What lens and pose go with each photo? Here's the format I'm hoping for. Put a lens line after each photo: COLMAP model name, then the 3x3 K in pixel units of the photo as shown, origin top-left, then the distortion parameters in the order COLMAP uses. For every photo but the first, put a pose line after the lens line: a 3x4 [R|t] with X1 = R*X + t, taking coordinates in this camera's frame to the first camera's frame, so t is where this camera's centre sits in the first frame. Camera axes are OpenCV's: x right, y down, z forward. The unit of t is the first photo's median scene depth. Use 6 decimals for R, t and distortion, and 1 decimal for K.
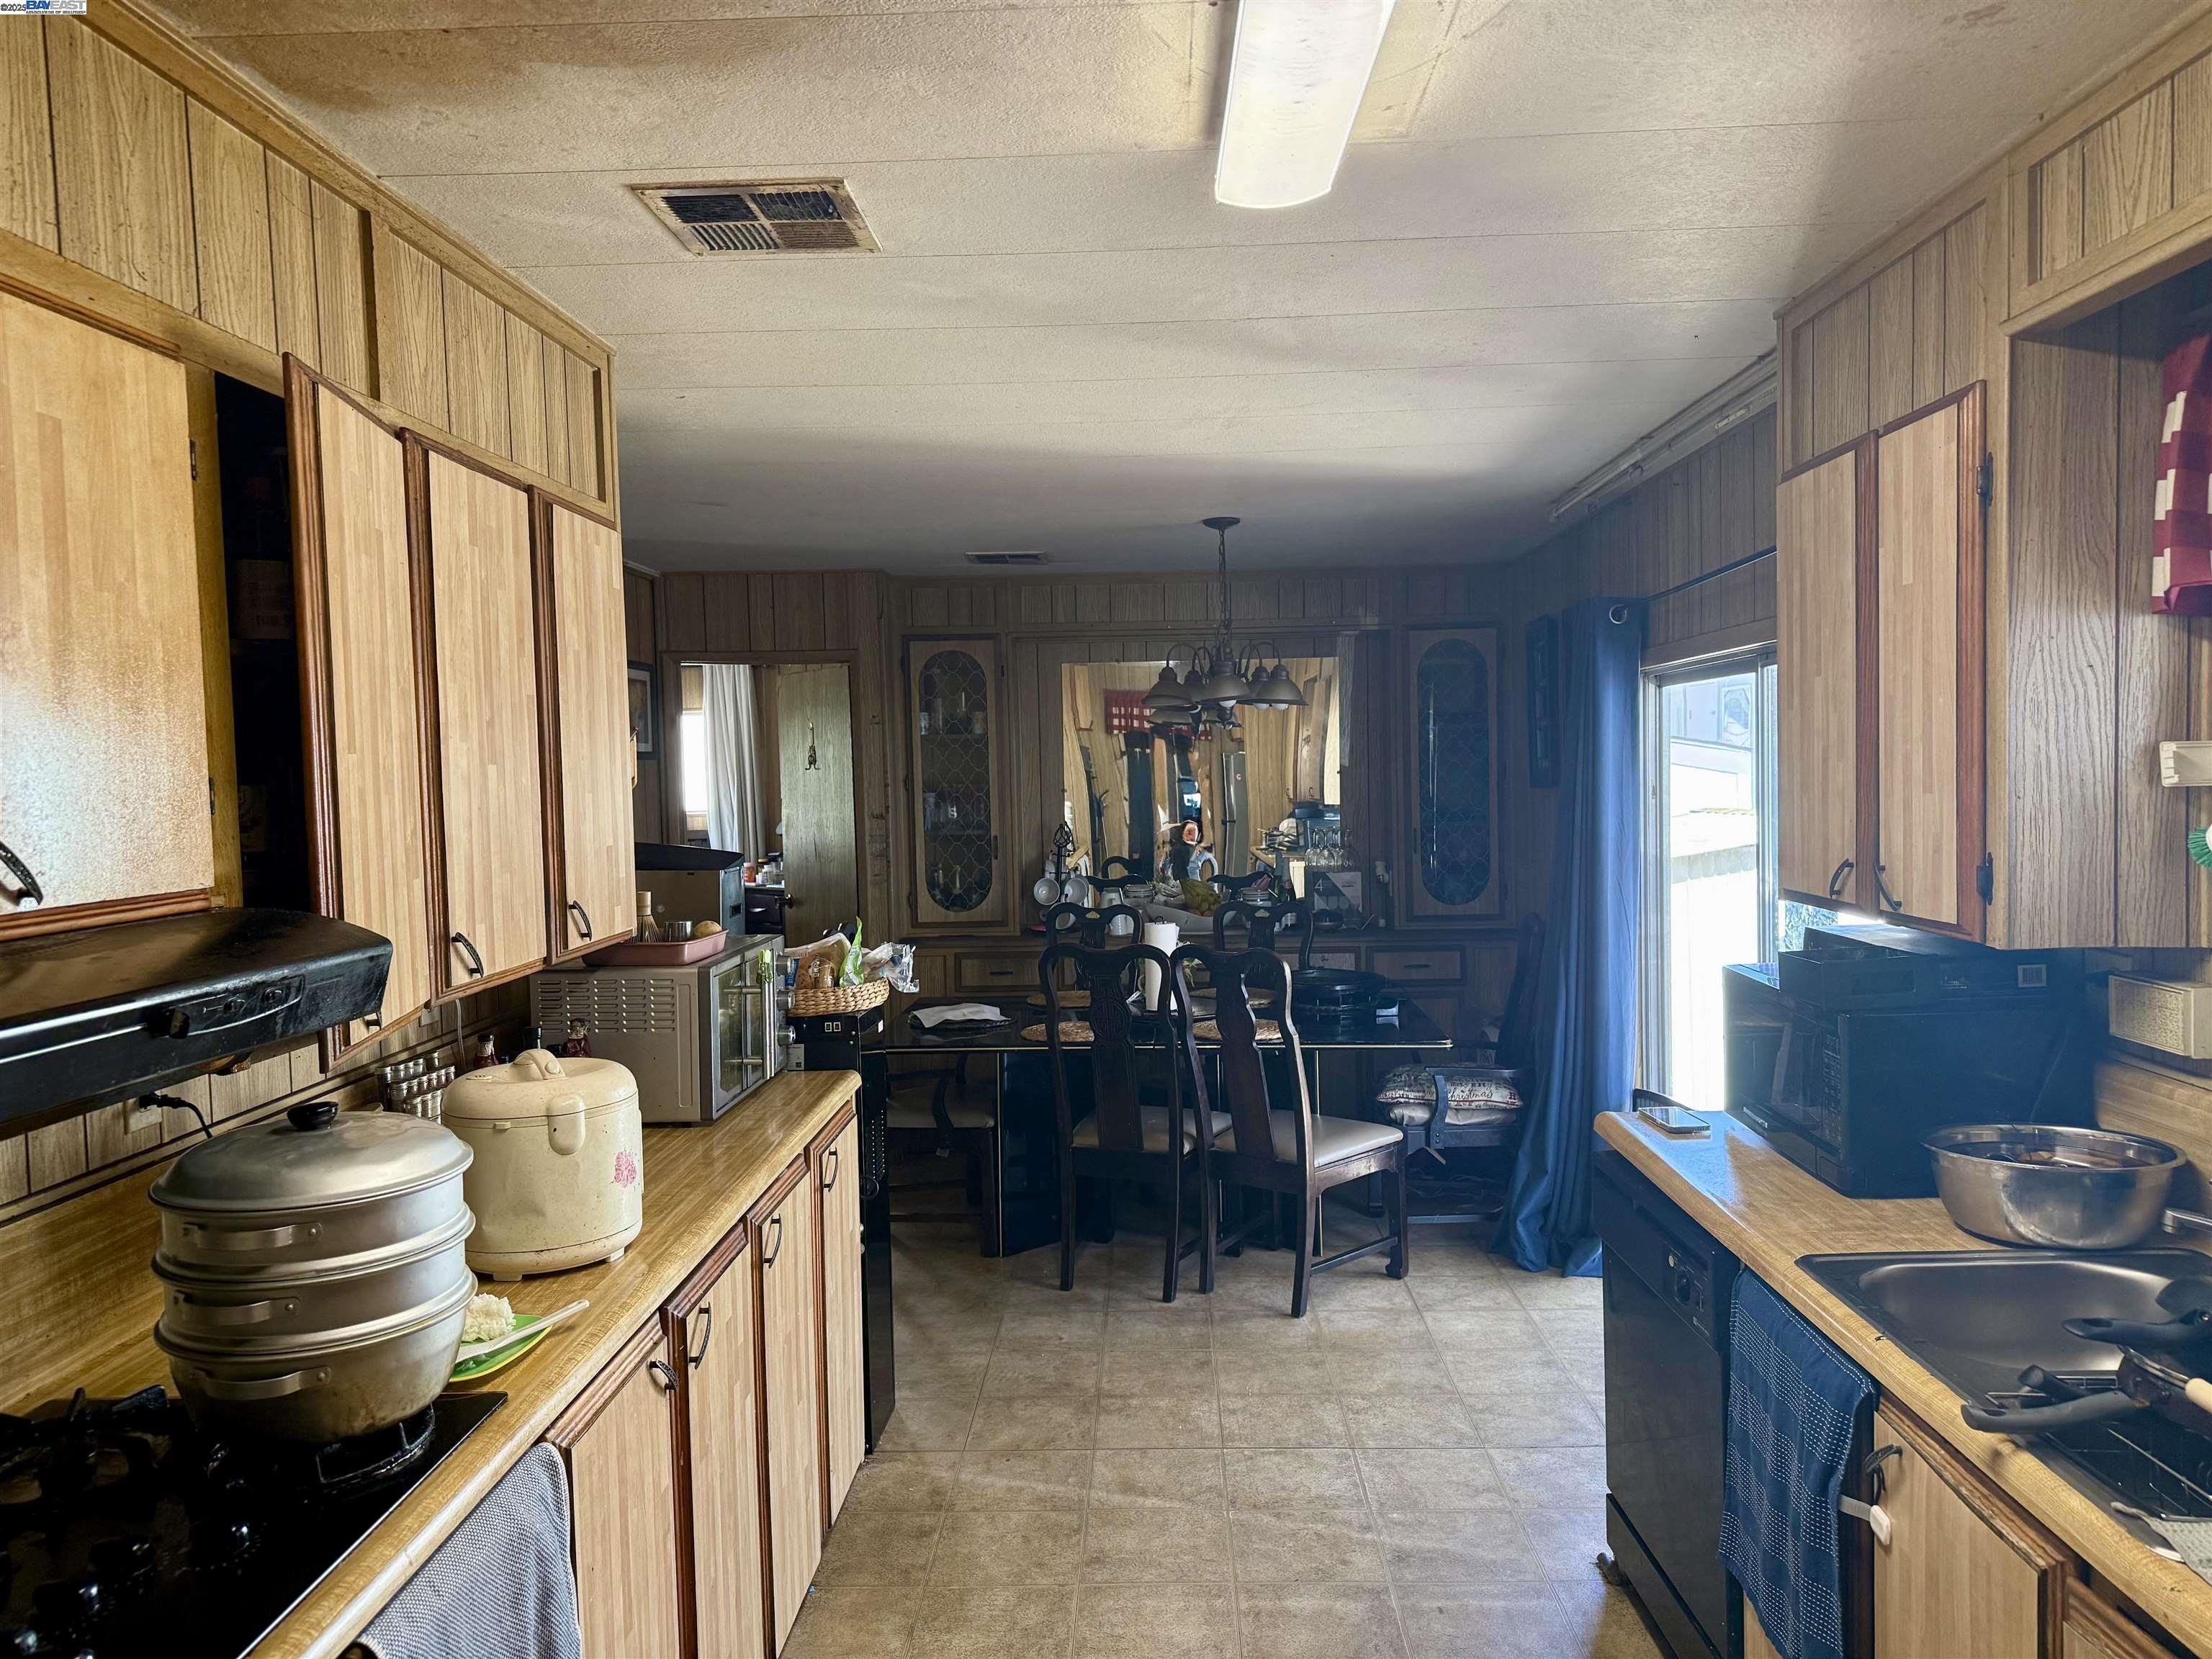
lens RADIAL K [[1551.4, 0, 1102.1], [0, 1551.4, 824.7], [0, 0, 1]] dist [-0.008851, -0.002271]
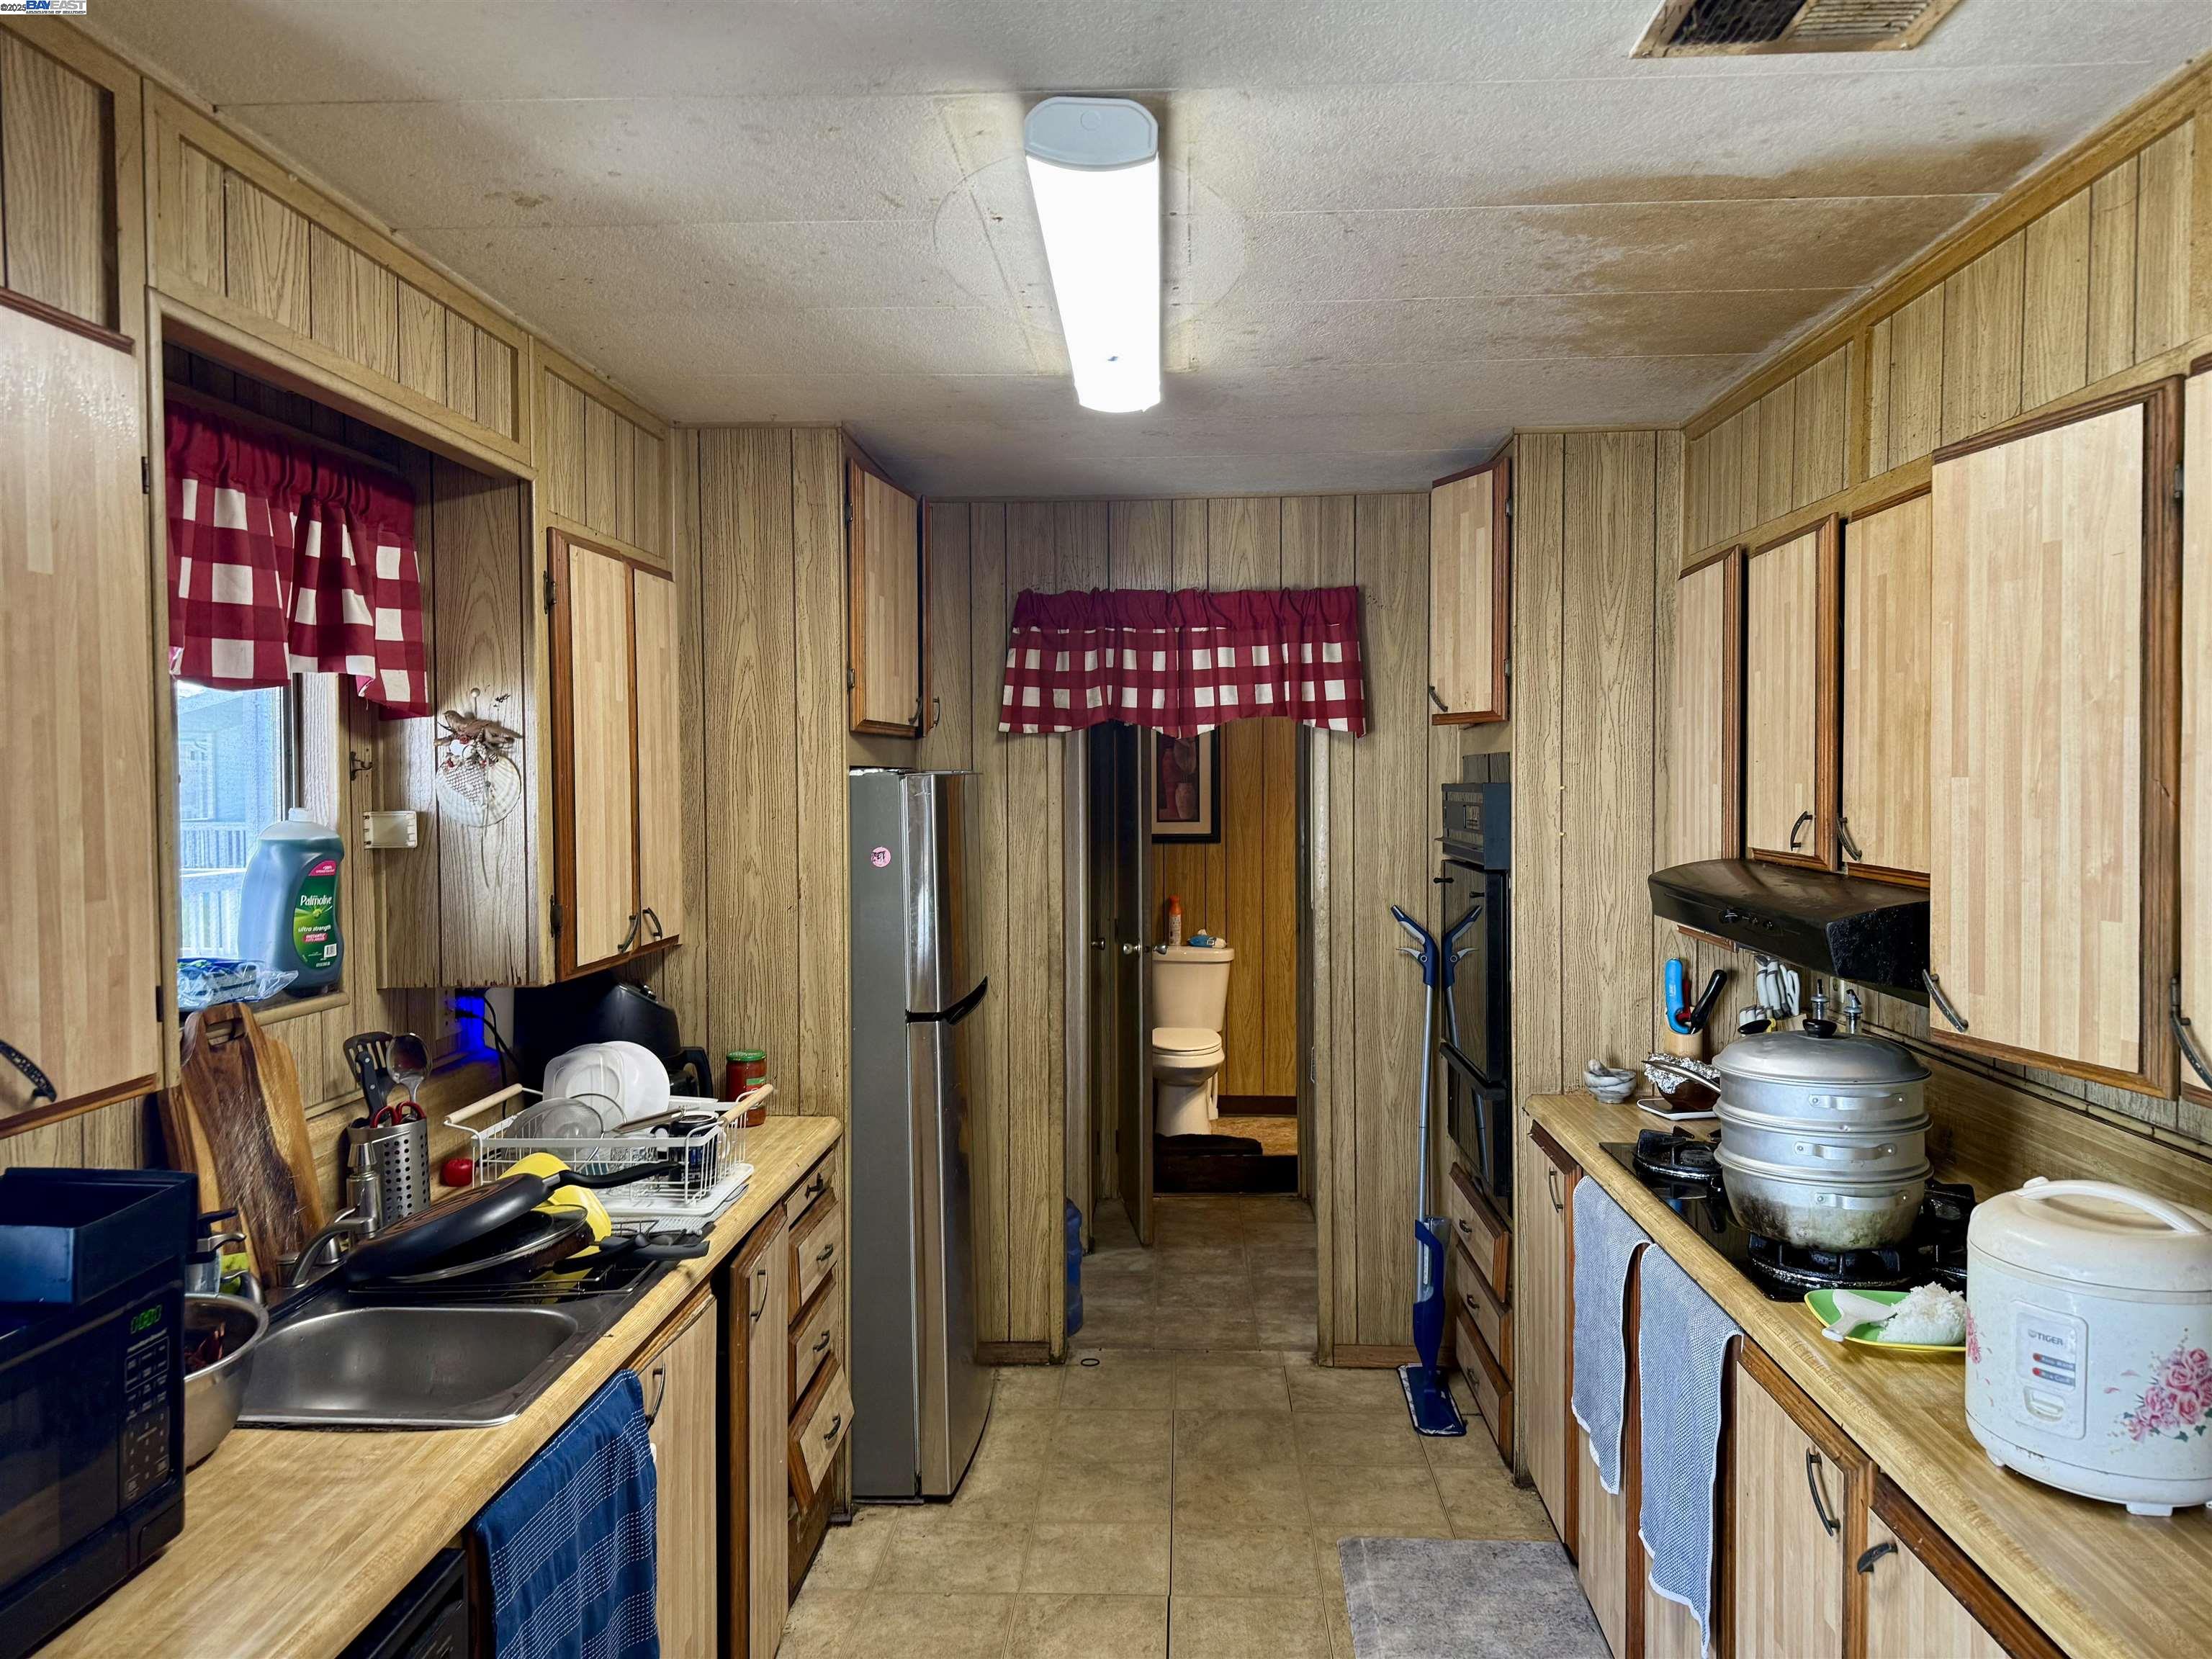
lens RADIAL K [[1551.4, 0, 1116.6], [0, 1551.4, 828.5], [0, 0, 1]] dist [-0.008851, -0.002271]
pose [[-0.999484, 0.030243, 0.010776, 0.104099], [0.030976, 0.996620, 0.076081, -0.106909], [-0.008438, 0.076376, -0.997043, 2.000329]]
